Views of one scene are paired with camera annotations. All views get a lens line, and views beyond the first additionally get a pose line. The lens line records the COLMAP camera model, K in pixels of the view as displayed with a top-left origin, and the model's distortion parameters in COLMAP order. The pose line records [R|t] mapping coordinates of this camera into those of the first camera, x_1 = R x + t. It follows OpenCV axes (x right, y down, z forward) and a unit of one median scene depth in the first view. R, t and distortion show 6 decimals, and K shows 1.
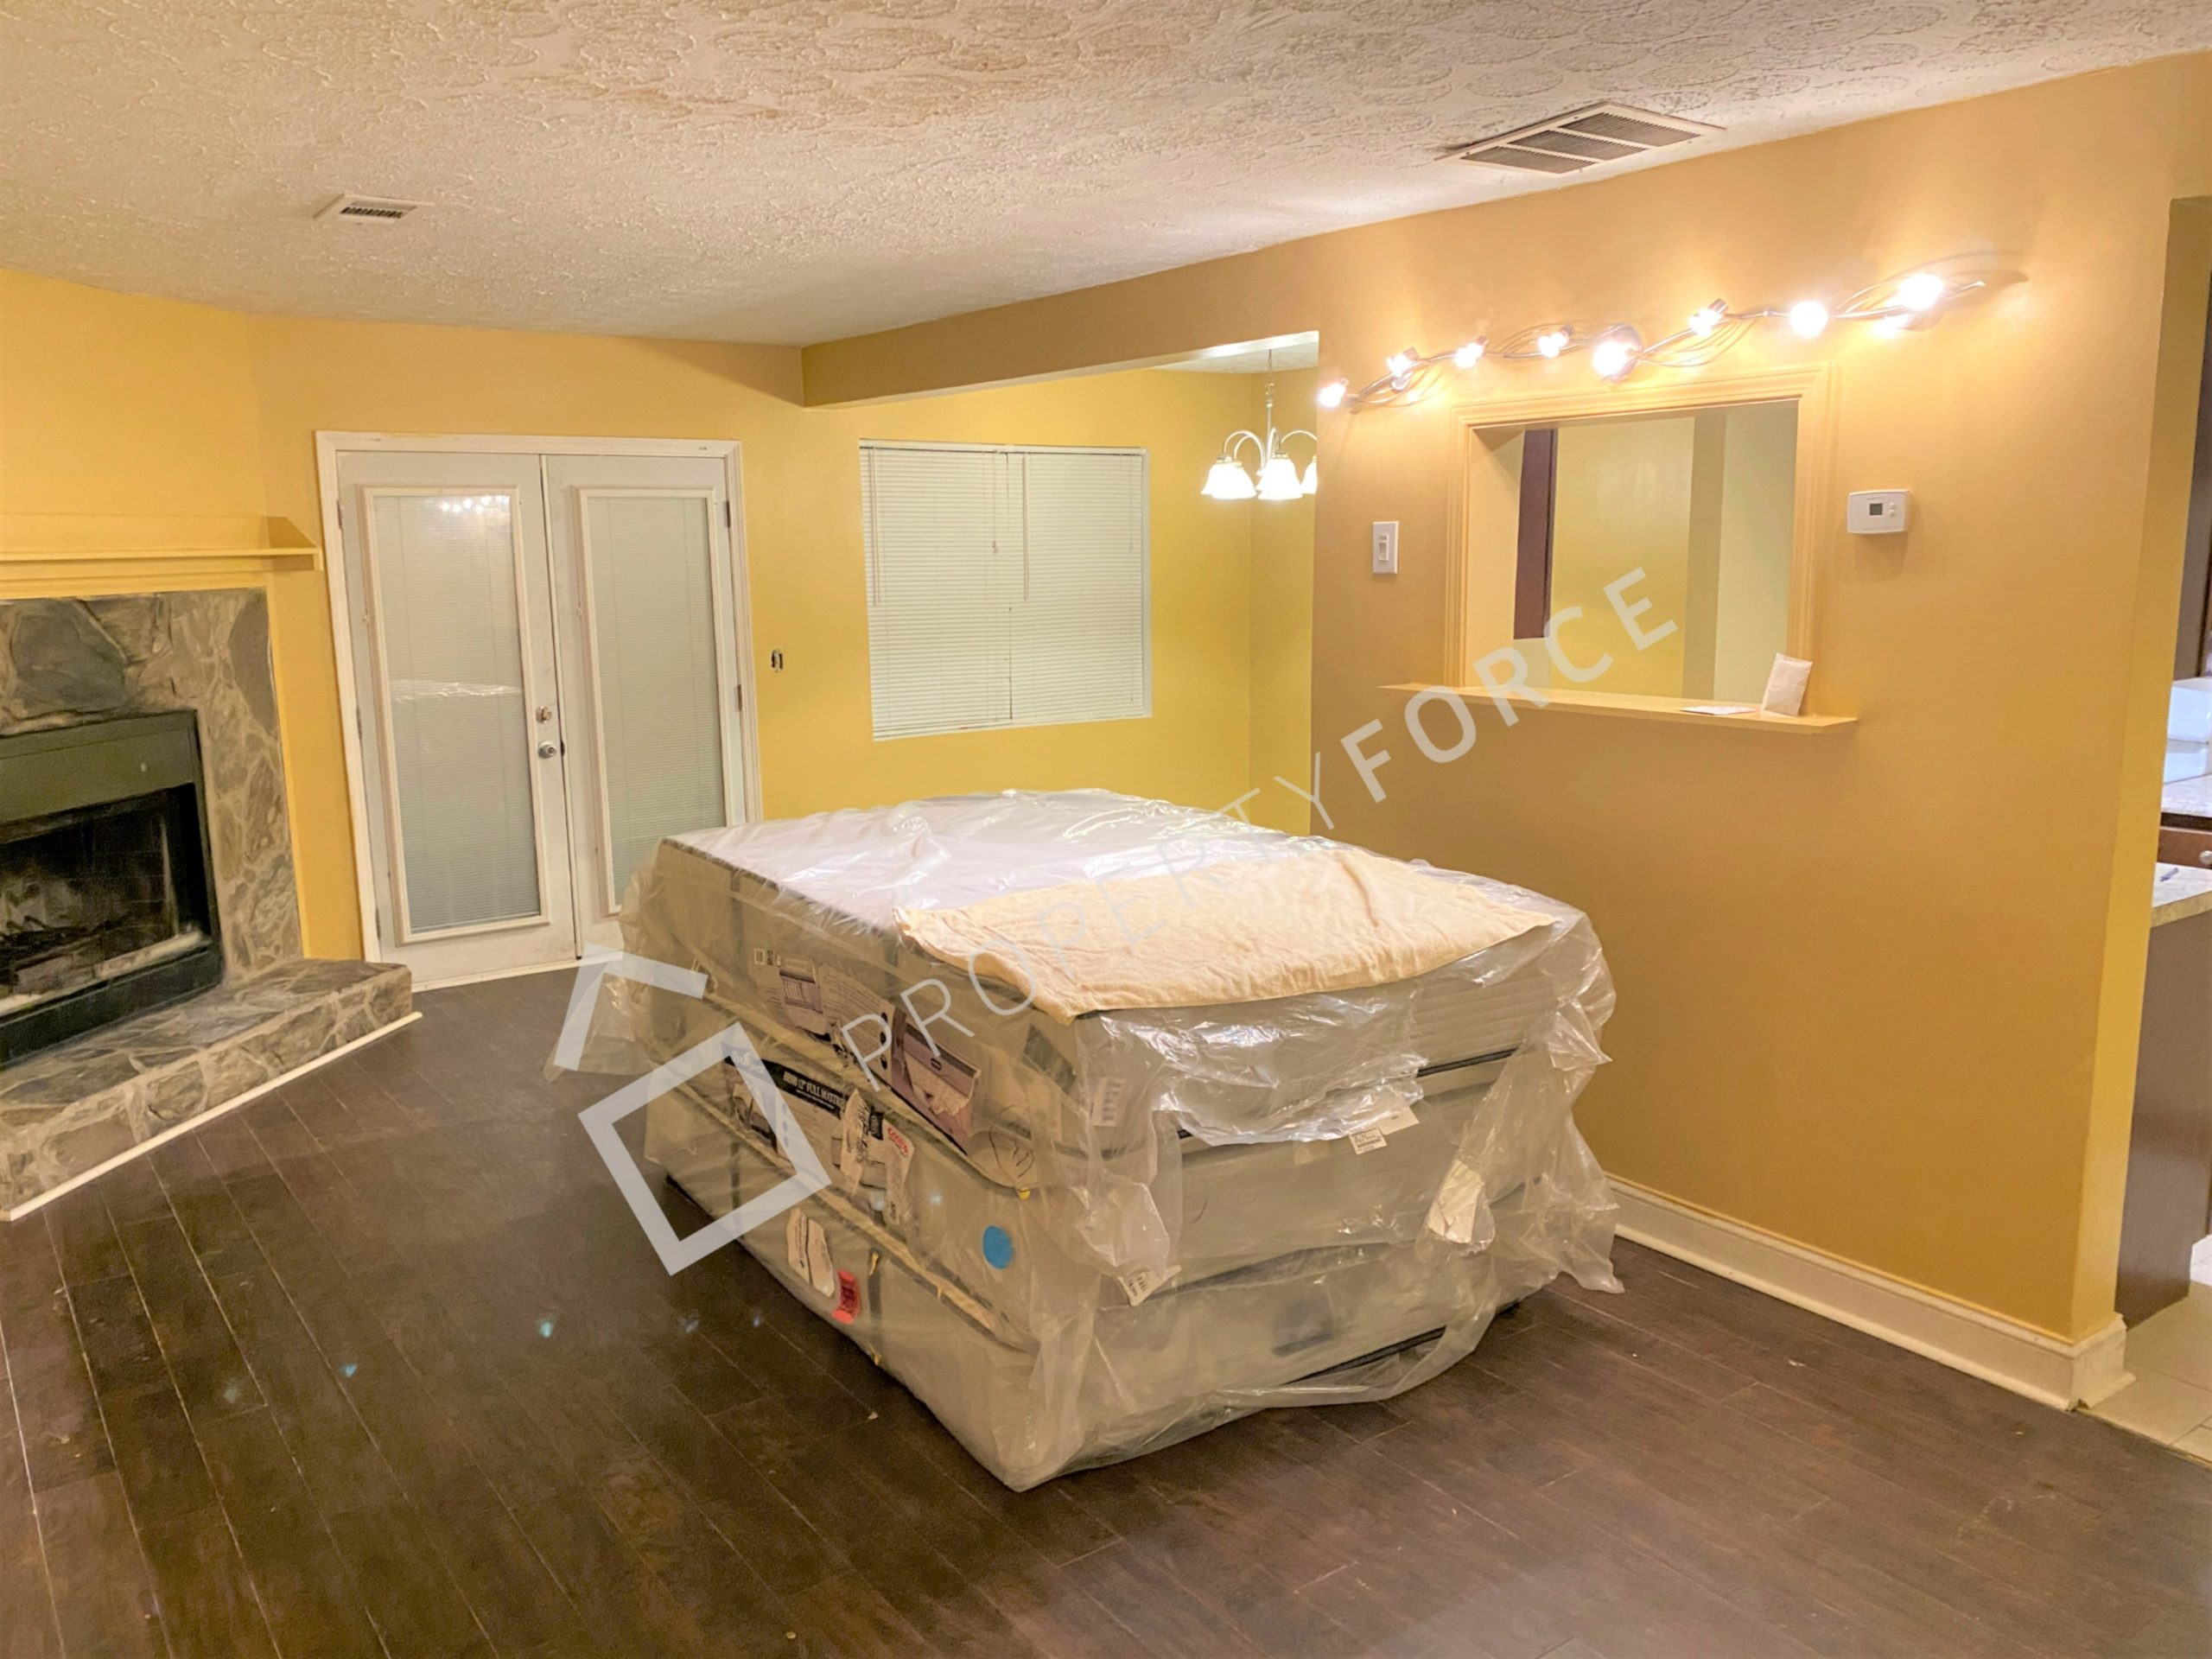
lens RADIAL K [[1697.5, 0, 1106.0], [0, 1697.5, 829.5], [0, 0, 1]] dist [0.044703, -0.002629]
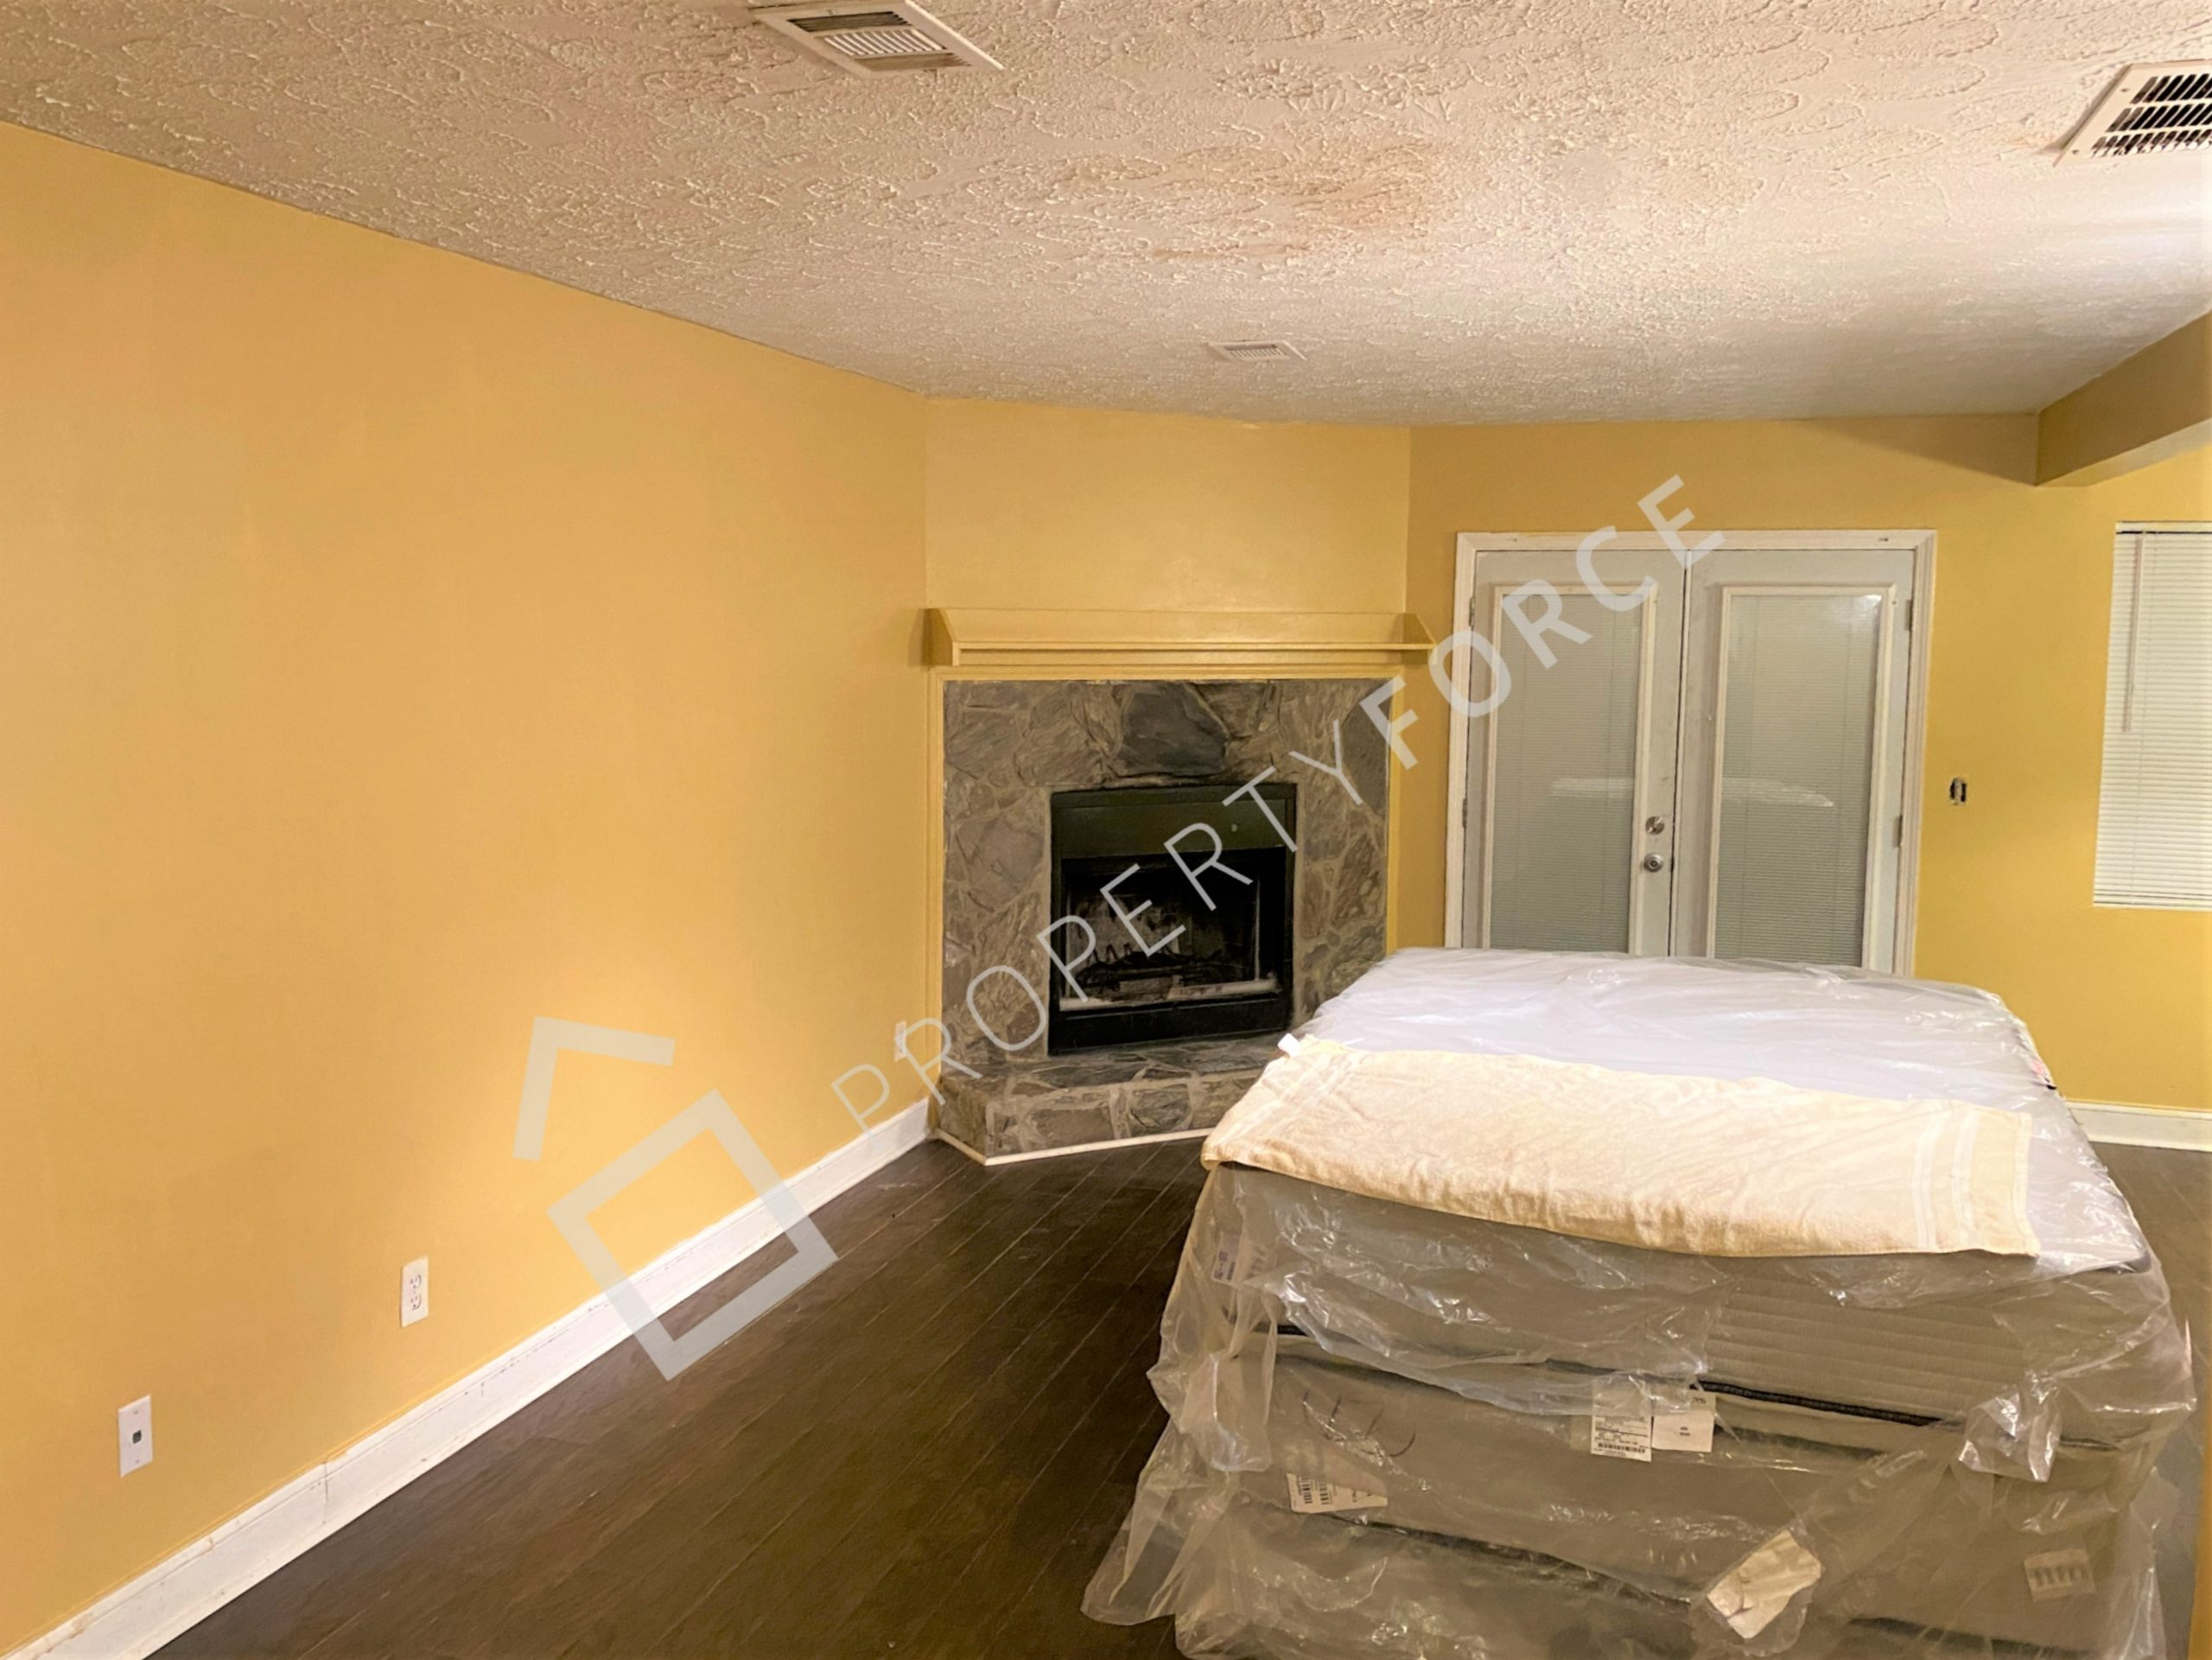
lens RADIAL K [[1914.8, 0, 1106.0], [0, 1914.8, 830.0], [0, 0, 1]] dist [0.144467, -0.266625]
pose [[0.609015, 0.111186, -0.785327, 0.415796], [-0.158938, 0.987151, 0.016505, -0.044269], [0.777071, 0.114767, 0.618861, 0.142181]]
